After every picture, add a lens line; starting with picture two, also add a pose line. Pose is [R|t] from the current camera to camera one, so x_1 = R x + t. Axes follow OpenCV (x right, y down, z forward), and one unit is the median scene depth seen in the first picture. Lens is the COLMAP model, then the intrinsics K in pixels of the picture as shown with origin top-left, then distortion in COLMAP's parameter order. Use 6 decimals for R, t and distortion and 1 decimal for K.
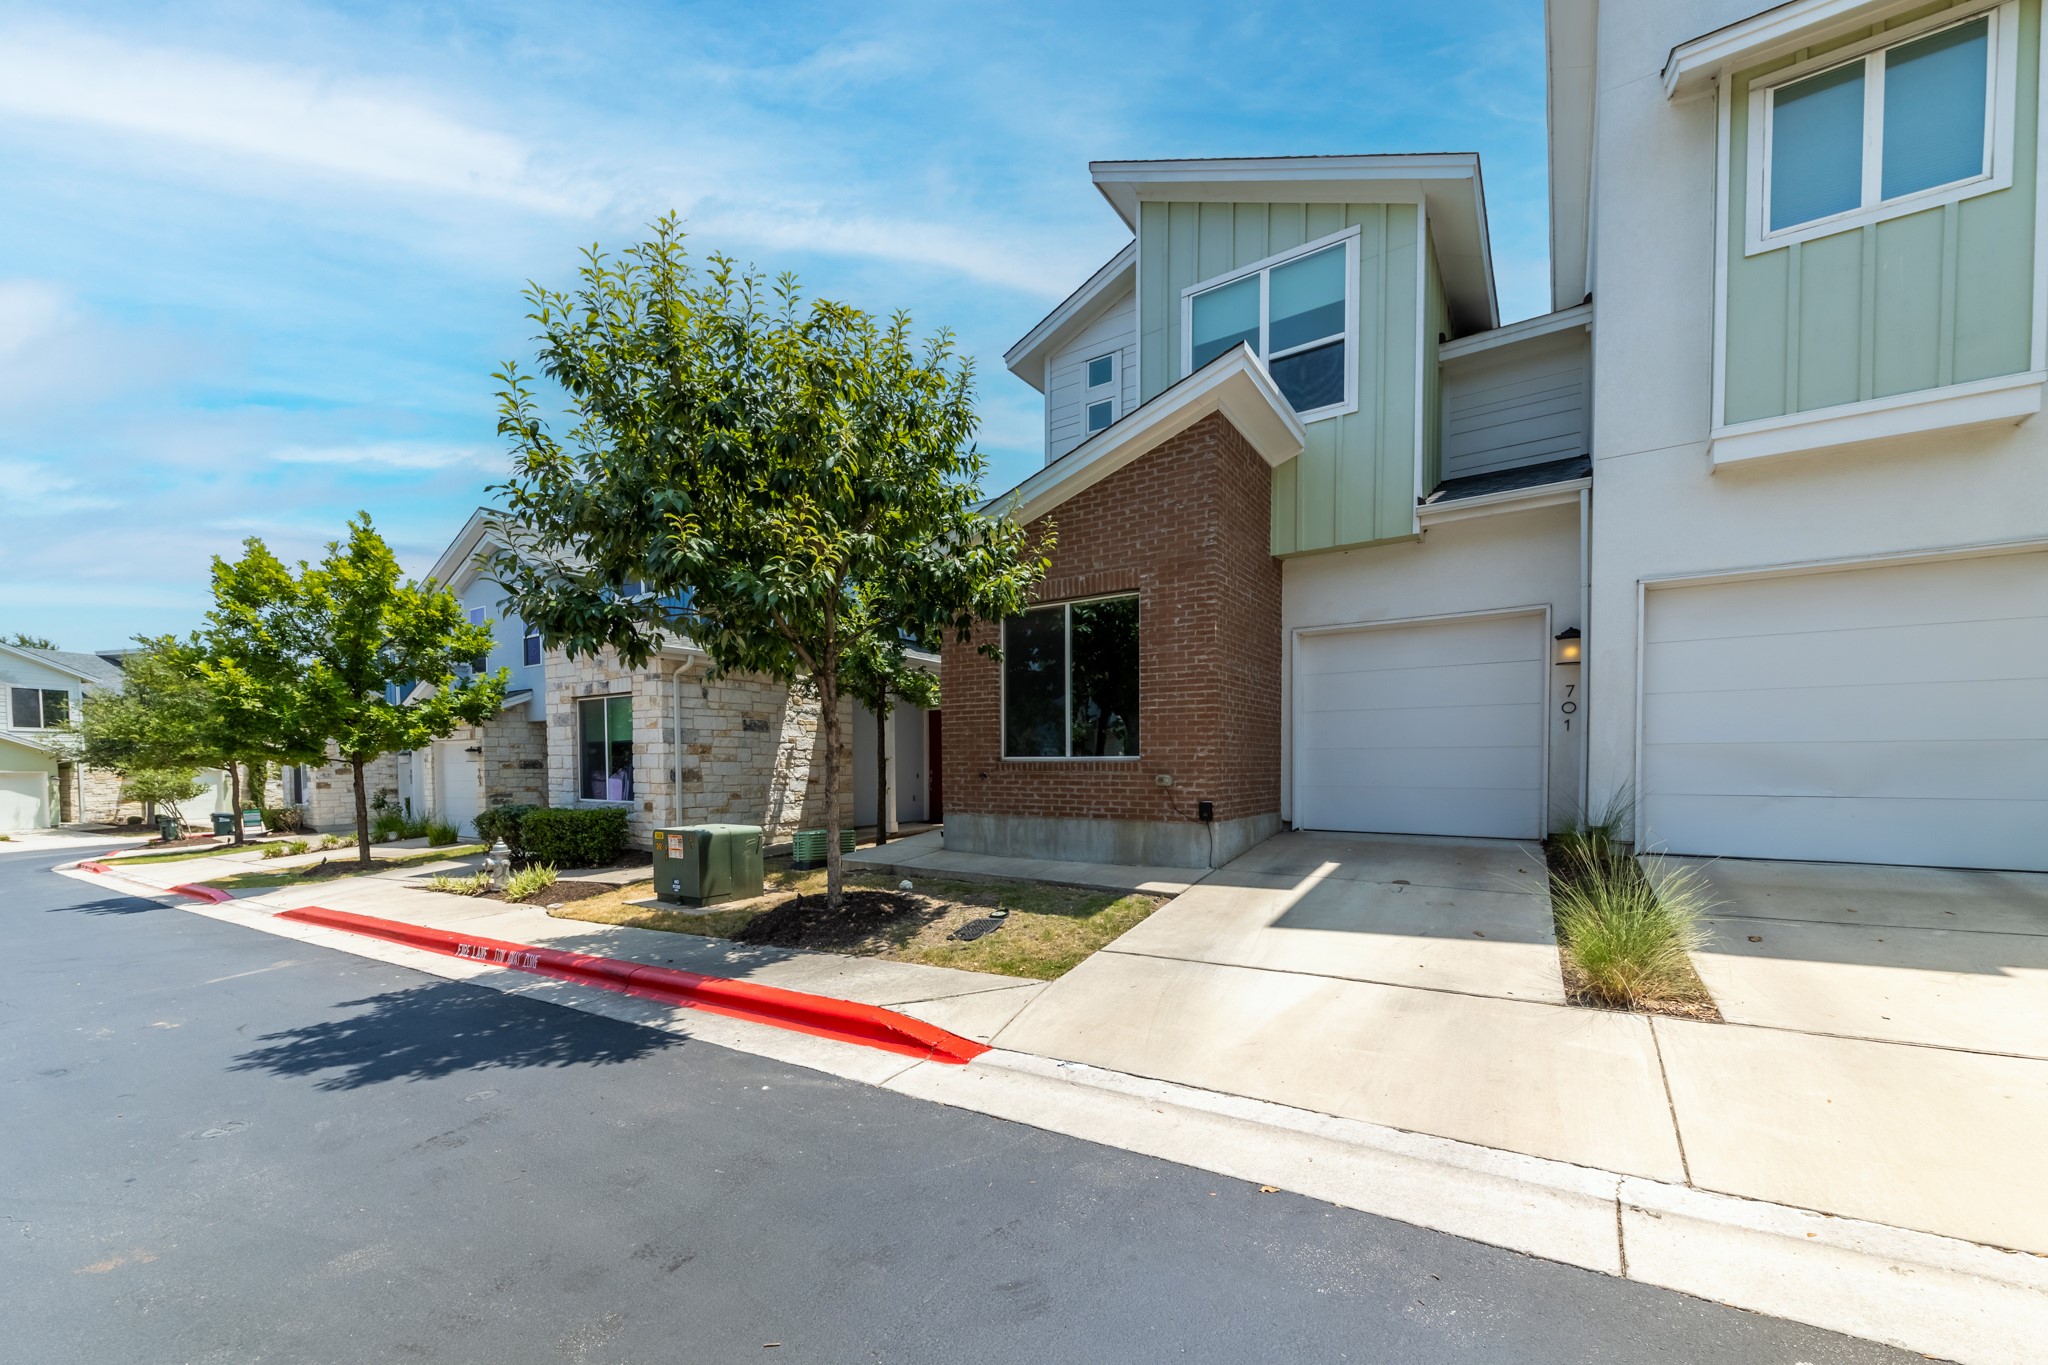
lens RADIAL K [[817.5, 0, 1014.4], [0, 817.5, 792.3], [0, 0, 1]] dist [0.008299, -0.002611]
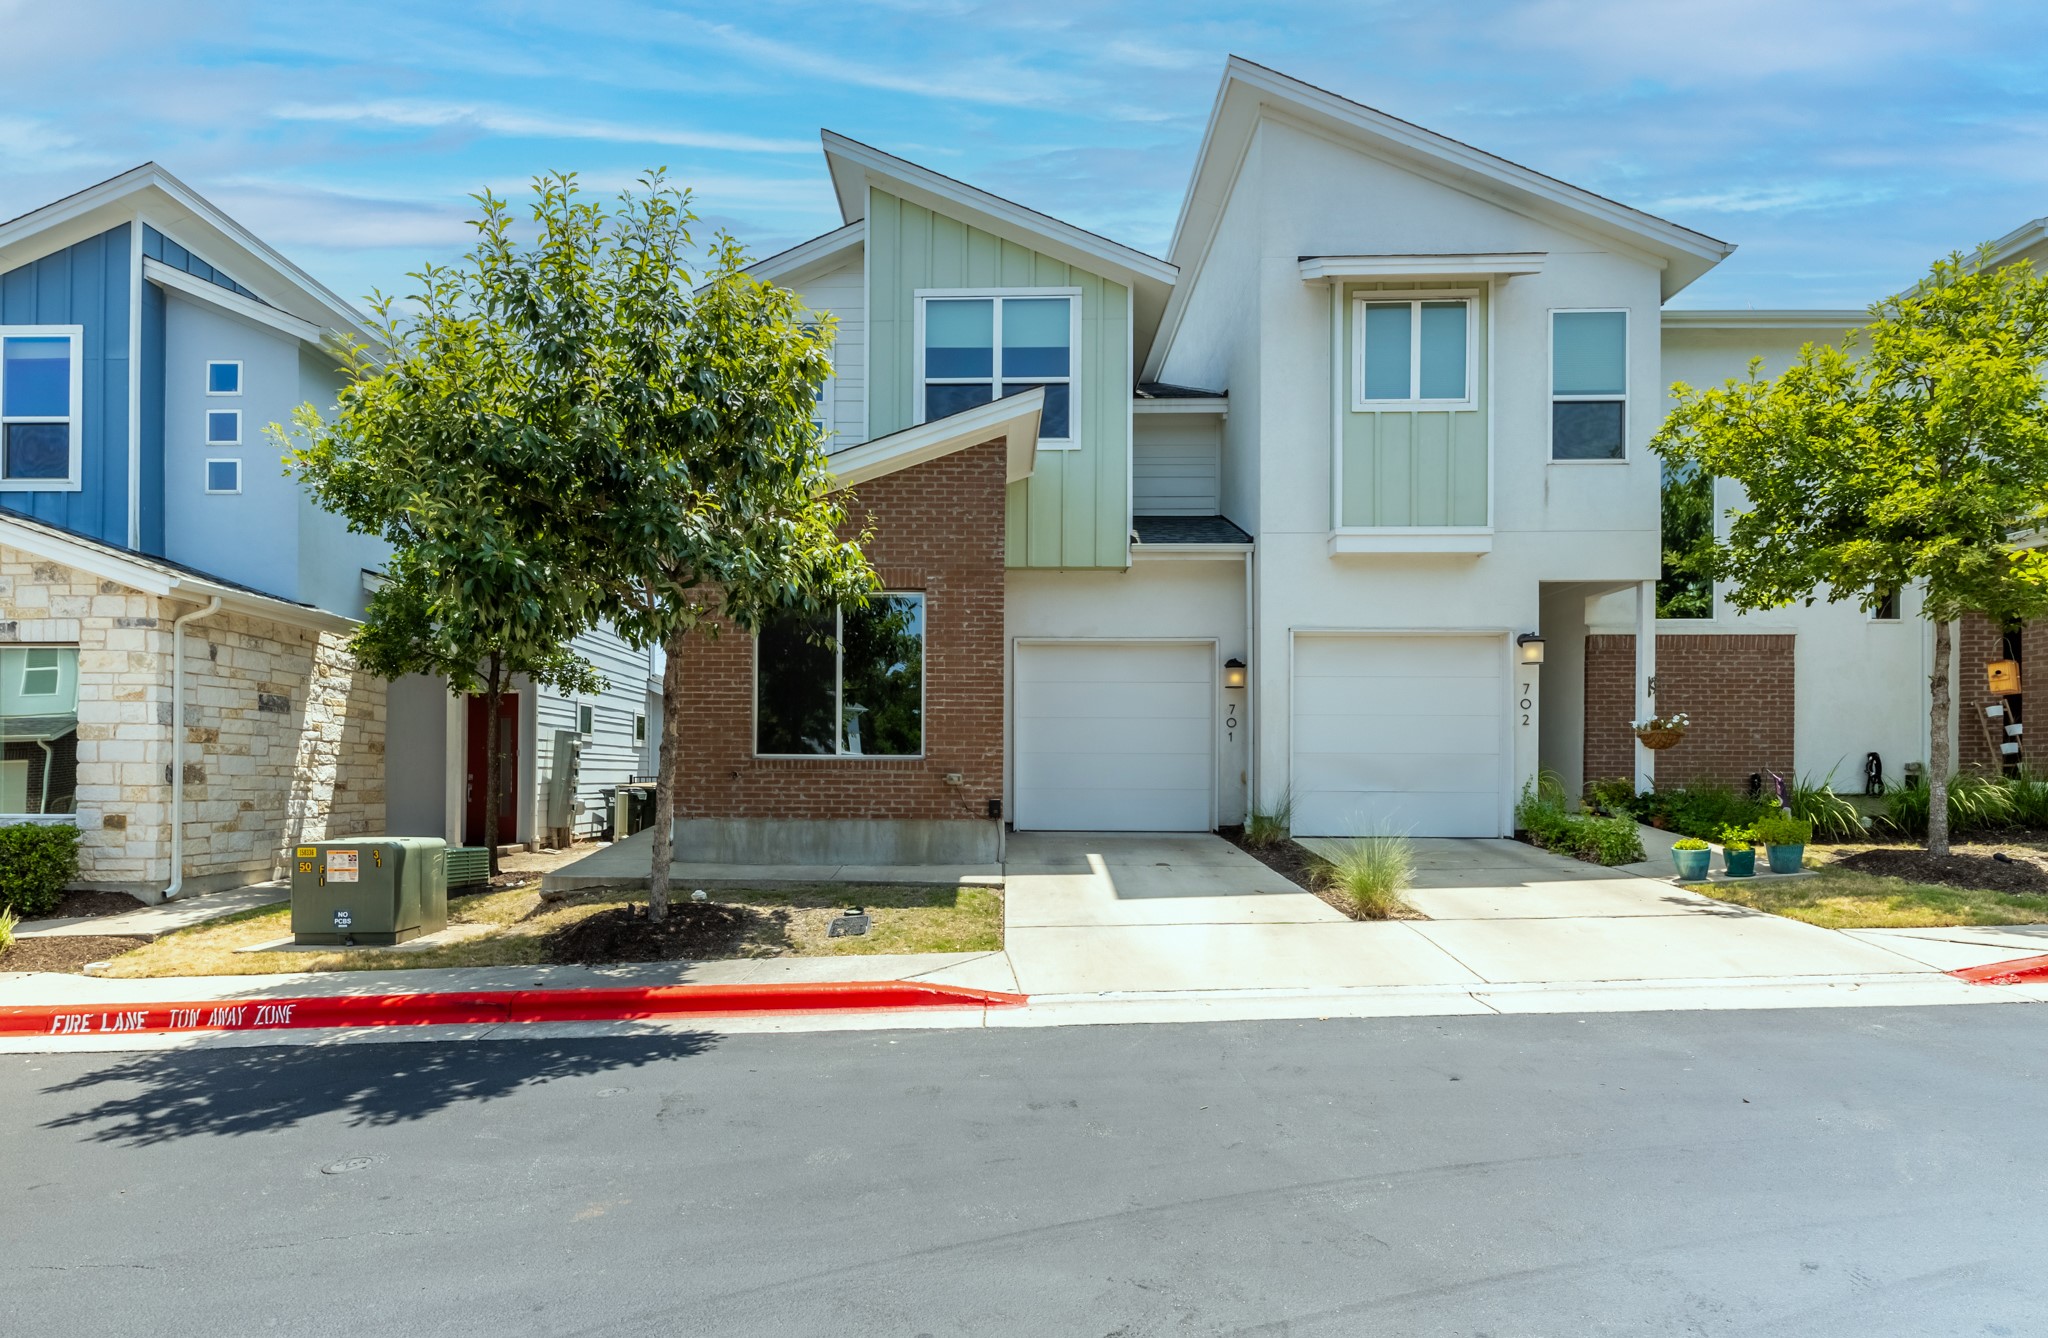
lens RADIAL K [[1062.9, 0, 1020.3], [0, 1062.9, 774.5], [0, 0, 1]] dist [0.004422, 0.000349]
pose [[0.830287, 0.010119, 0.557245, -0.473667], [0.011602, 0.999305, -0.035433, 0.026989], [-0.557216, 0.035885, 0.829592, -0.143043]]
